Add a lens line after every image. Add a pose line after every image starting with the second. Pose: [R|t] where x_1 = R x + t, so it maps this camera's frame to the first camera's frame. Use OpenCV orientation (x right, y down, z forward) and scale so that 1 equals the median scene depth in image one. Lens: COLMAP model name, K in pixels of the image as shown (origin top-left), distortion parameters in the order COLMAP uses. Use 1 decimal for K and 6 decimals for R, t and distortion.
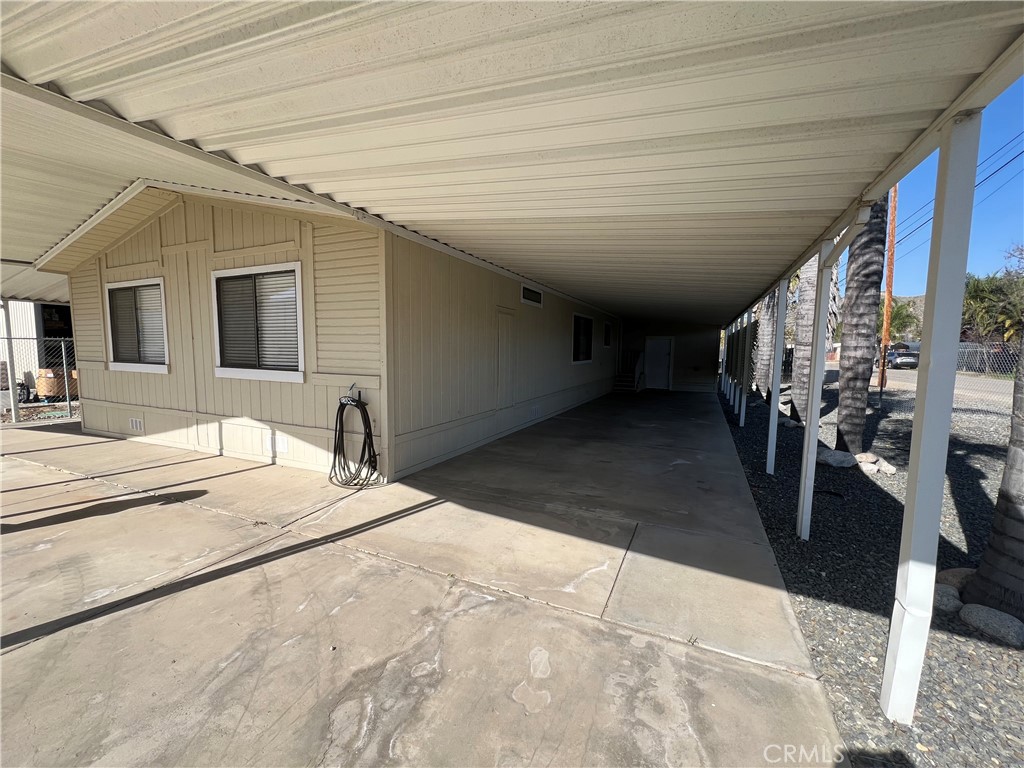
lens RADIAL K [[408.6, 0, 513.5], [0, 408.6, 385.7], [0, 0, 1]] dist [-0.000887, -0.000168]
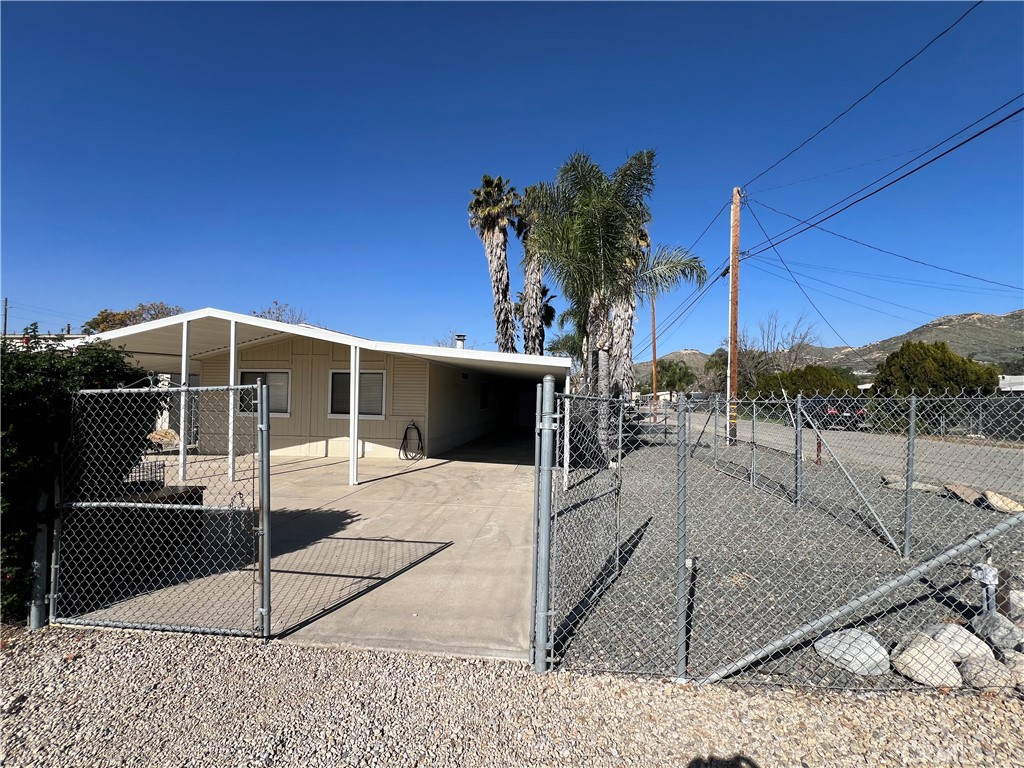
lens RADIAL K [[408.6, 0, 504.9], [0, 408.6, 380.3], [0, 0, 1]] dist [-0.000887, -0.000168]
pose [[0.959502, 0.013887, 0.281358, -0.320785], [0.021589, 0.992222, -0.122597, 0.043532], [-0.280872, 0.123707, 0.951739, -0.941453]]
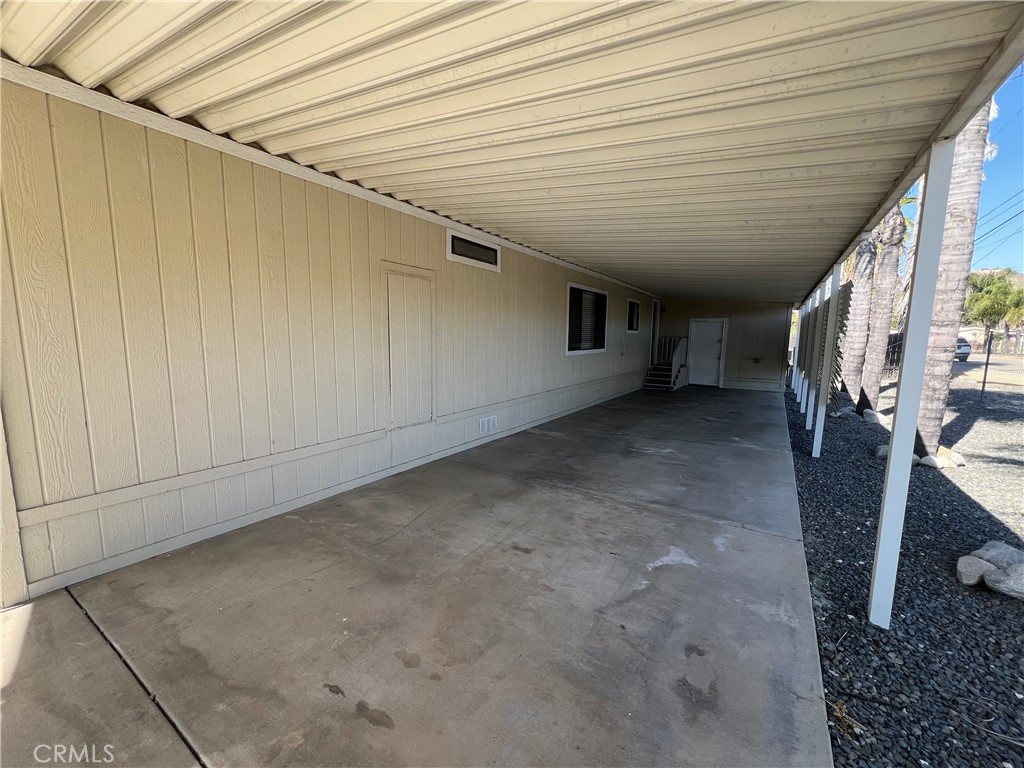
lens RADIAL K [[408.6, 0, 514.2], [0, 408.6, 386.2], [0, 0, 1]] dist [-0.000887, -0.000168]
pose [[0.990767, 0.014150, -0.134838, 0.201889], [-0.009901, 0.999435, 0.032131, -0.025453], [0.135216, -0.030499, 0.990347, 0.353436]]
